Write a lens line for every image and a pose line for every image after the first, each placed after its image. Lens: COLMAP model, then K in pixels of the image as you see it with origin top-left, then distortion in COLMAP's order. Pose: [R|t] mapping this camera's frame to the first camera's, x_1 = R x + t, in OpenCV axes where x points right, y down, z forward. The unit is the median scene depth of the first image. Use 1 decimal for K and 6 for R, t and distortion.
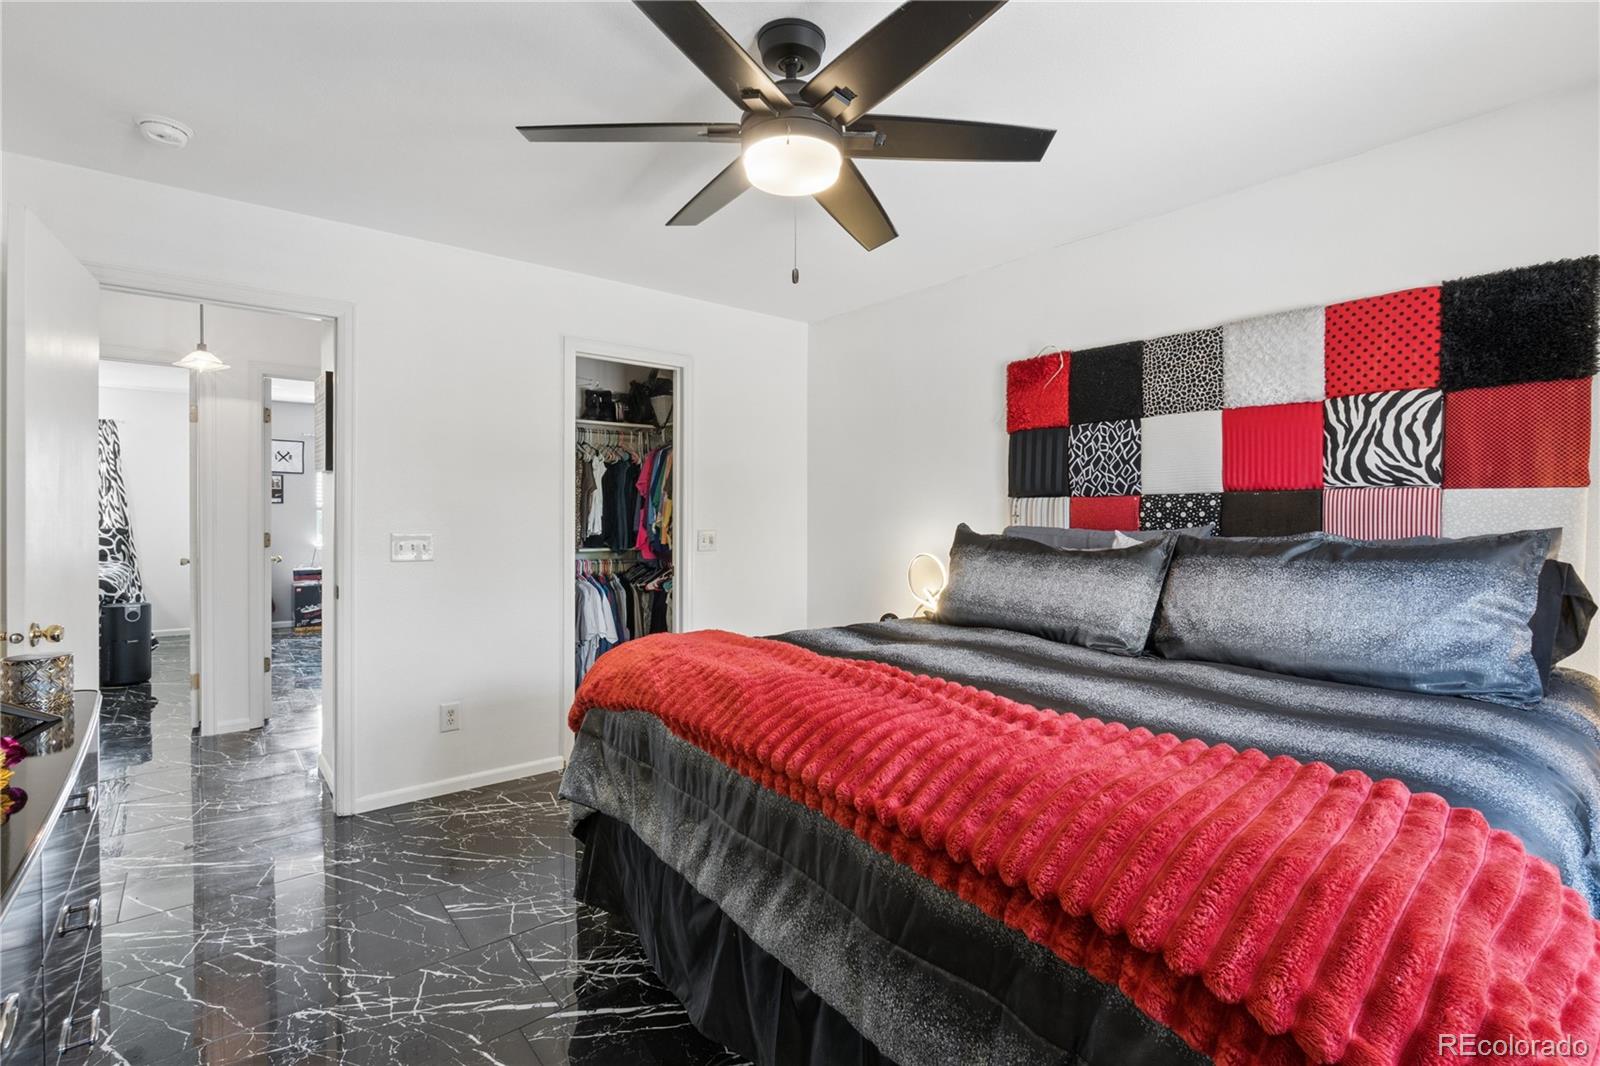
lens RADIAL K [[731.1, 0, 796.5], [0, 731.1, 517.5], [0, 0, 1]] dist [-0.019645, 0.004744]
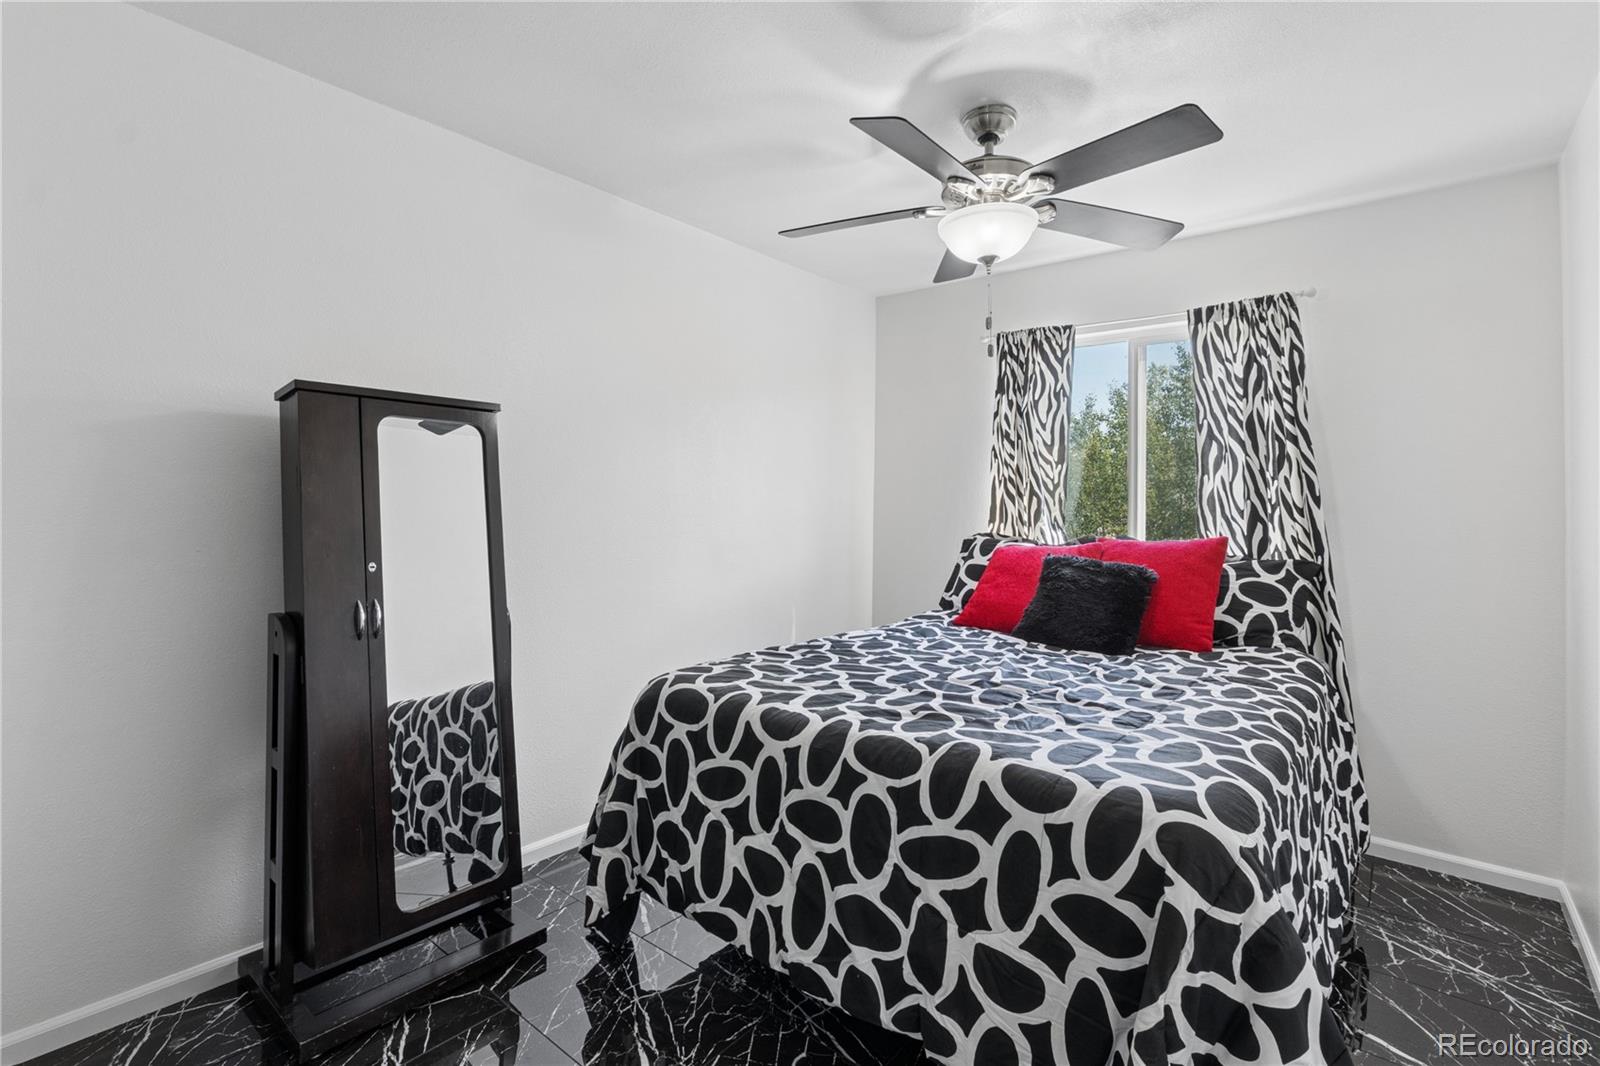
lens RADIAL K [[731.1, 0, 796.8], [0, 731.1, 526.5], [0, 0, 1]] dist [-0.019645, 0.004744]
pose [[0.181952, 0.001812, -0.983306, -0.621473], [-0.003065, 0.999994, 0.001276, -0.003234], [0.983303, 0.002781, 0.181957, 0.679861]]
